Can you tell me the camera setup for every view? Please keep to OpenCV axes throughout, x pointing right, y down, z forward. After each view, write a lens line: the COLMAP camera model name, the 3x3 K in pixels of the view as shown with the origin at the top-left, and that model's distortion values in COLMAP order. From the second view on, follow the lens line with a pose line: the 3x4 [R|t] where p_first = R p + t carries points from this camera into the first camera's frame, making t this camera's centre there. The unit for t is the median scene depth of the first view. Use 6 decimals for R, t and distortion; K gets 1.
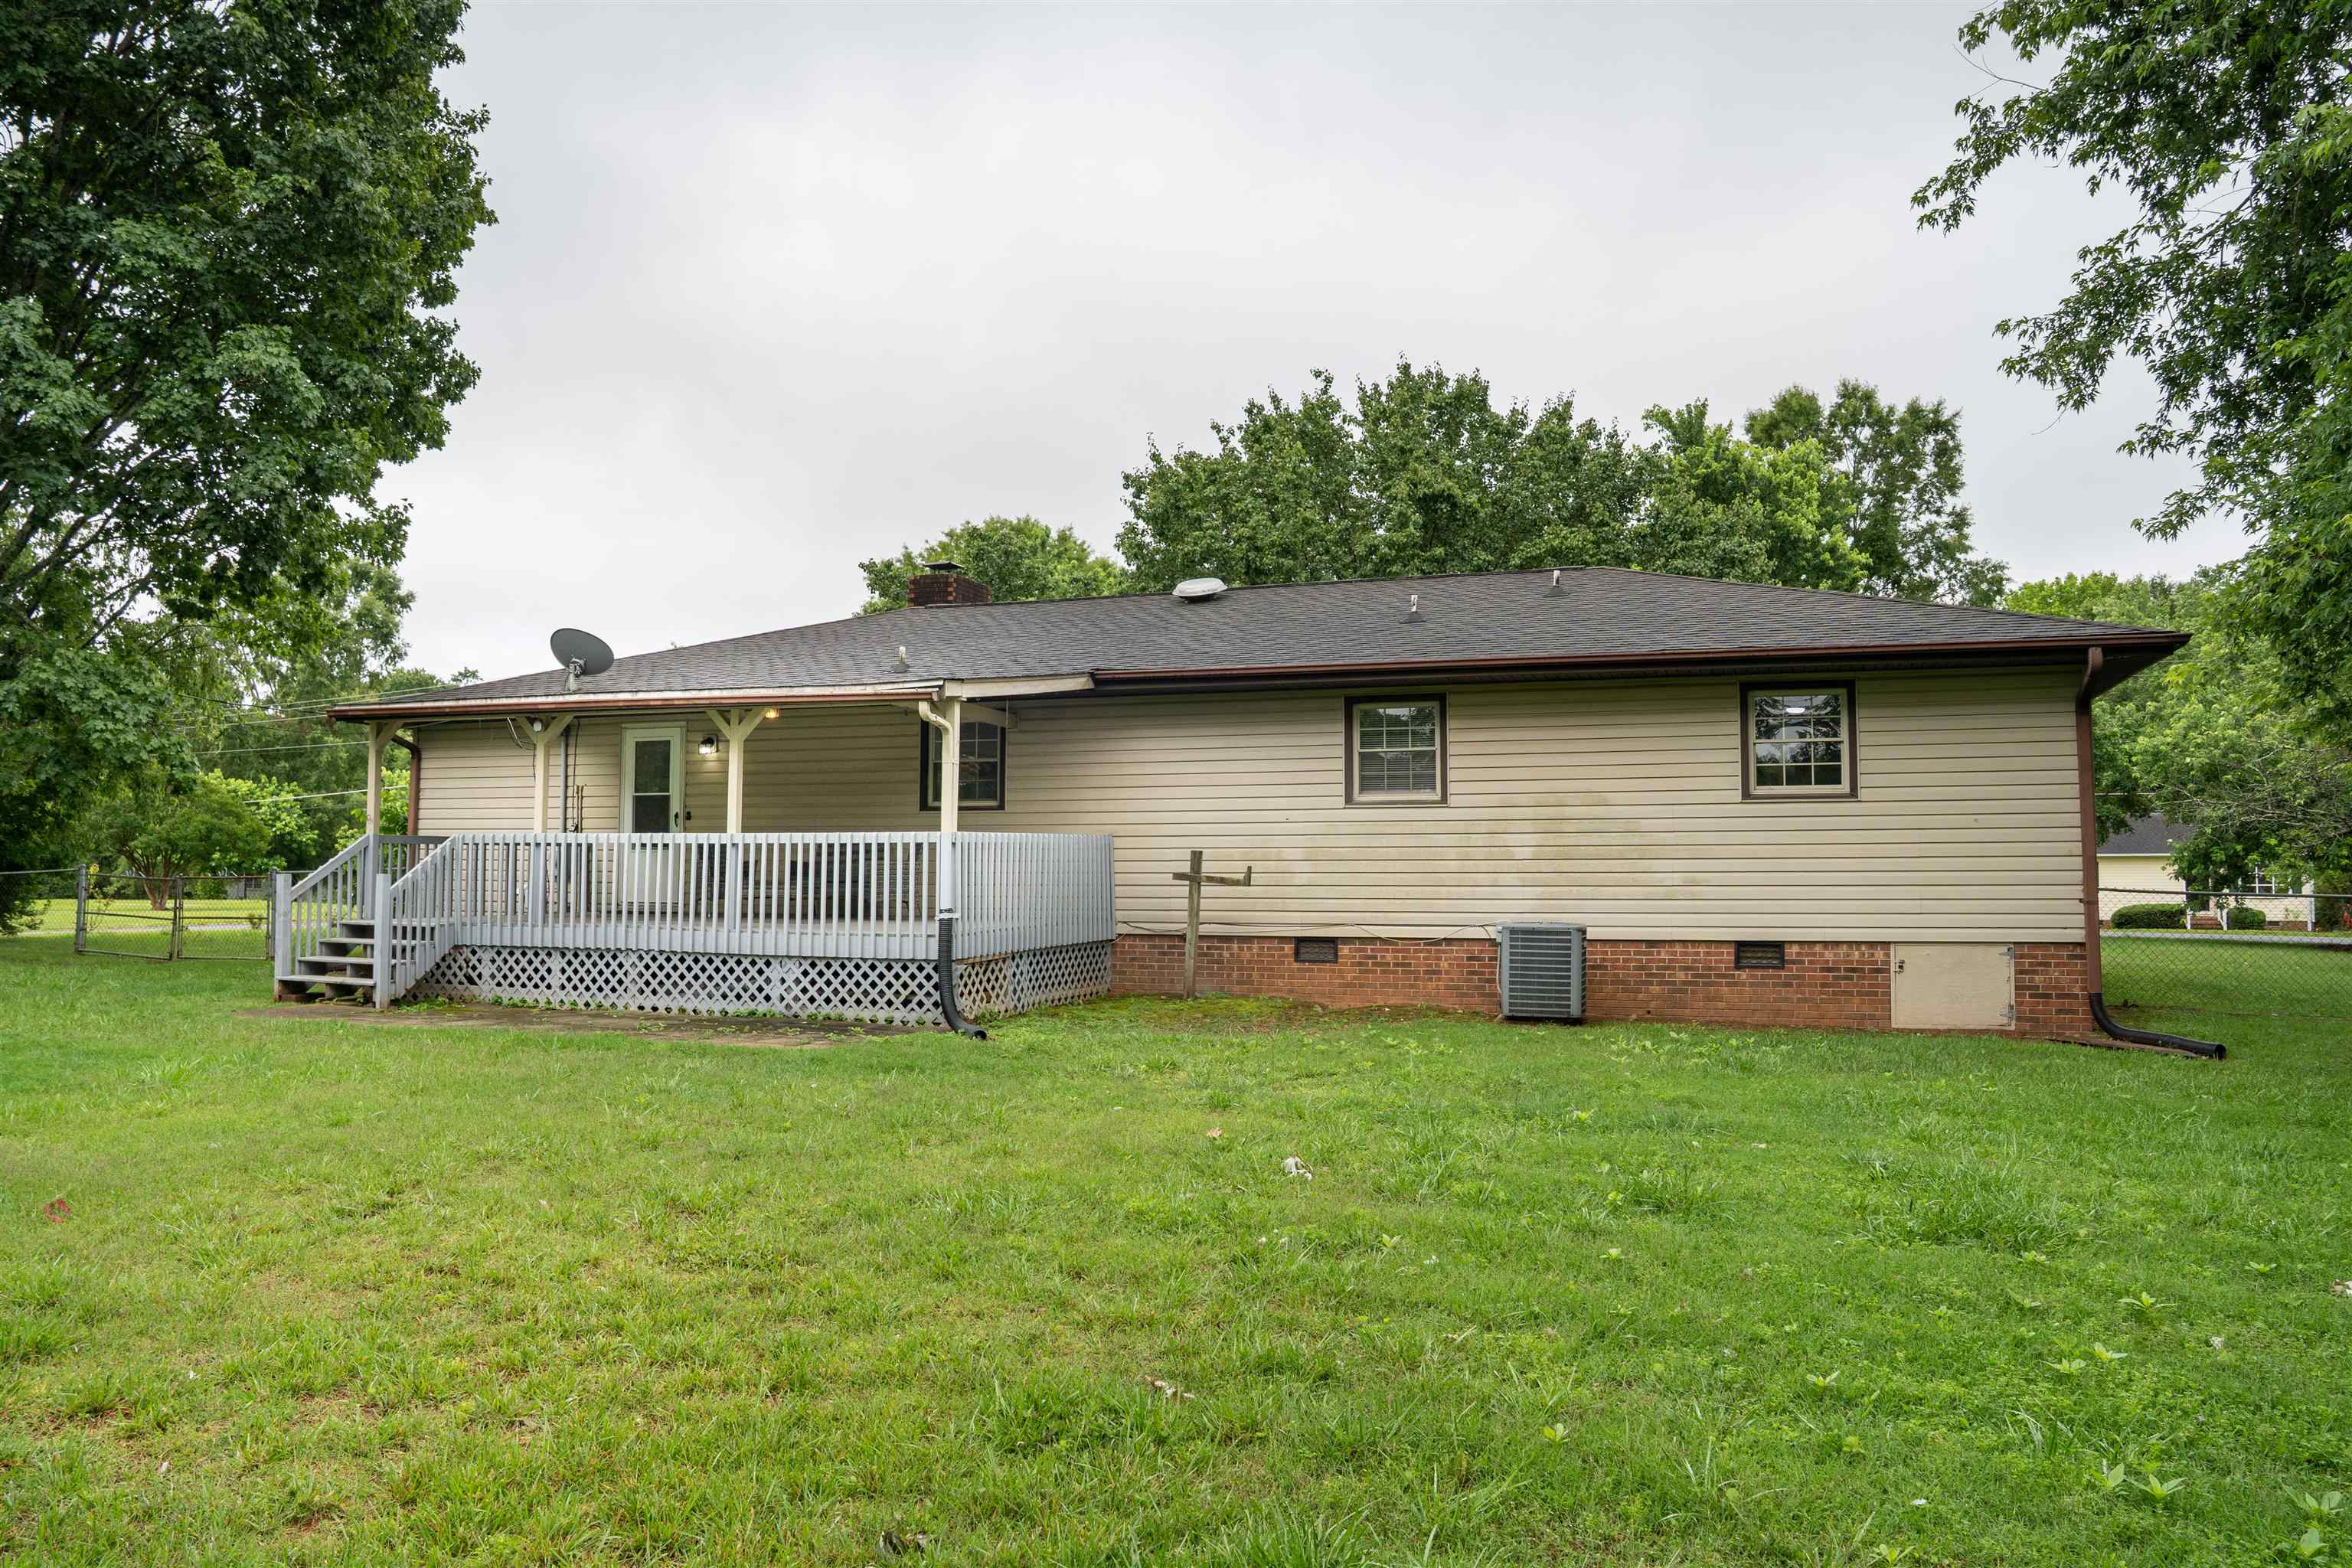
lens RADIAL K [[1605.4, 0, 1205.9], [0, 1605.4, 796.9], [0, 0, 1]] dist [-0.122573, 0.081465]
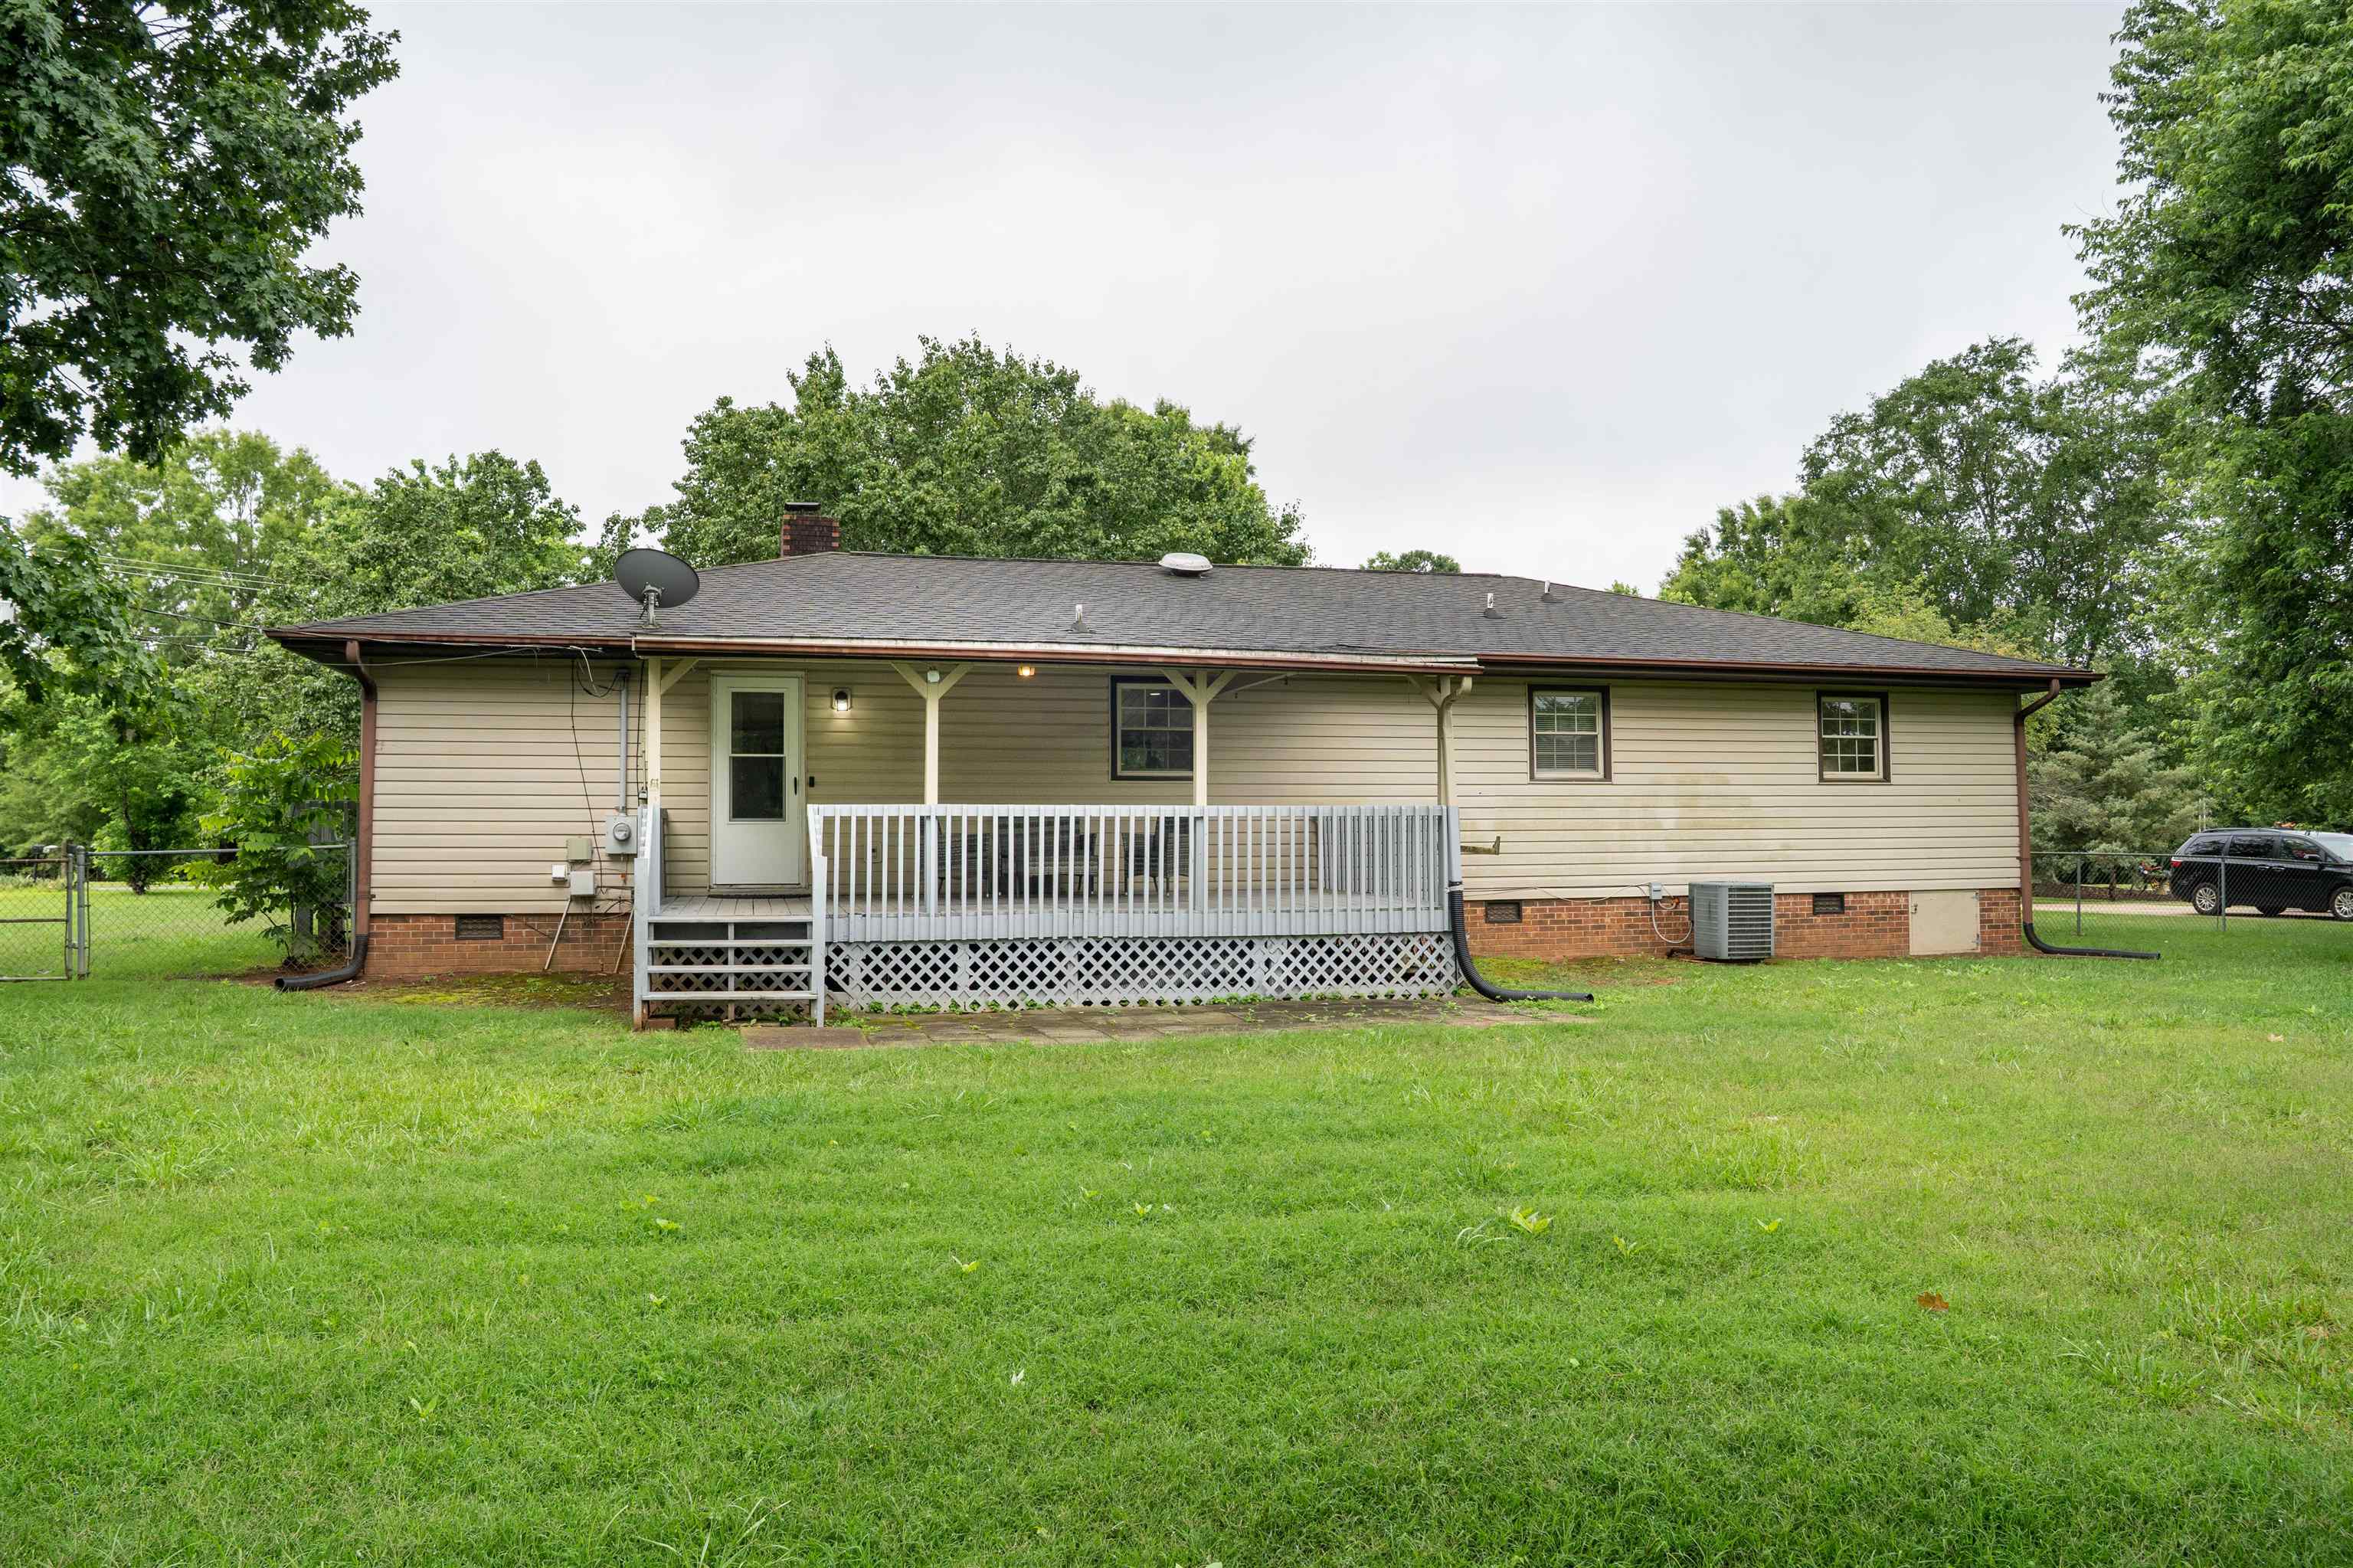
lens RADIAL K [[1580.5, 0, 1038.7], [0, 1580.5, 797.5], [0, 0, 1]] dist [-0.131214, 0.107954]
pose [[0.854675, 0.006632, 0.519121, -0.832573], [-0.018614, 0.999667, 0.017876, 0.003563], [-0.518830, -0.024941, 0.854514, 0.263700]]
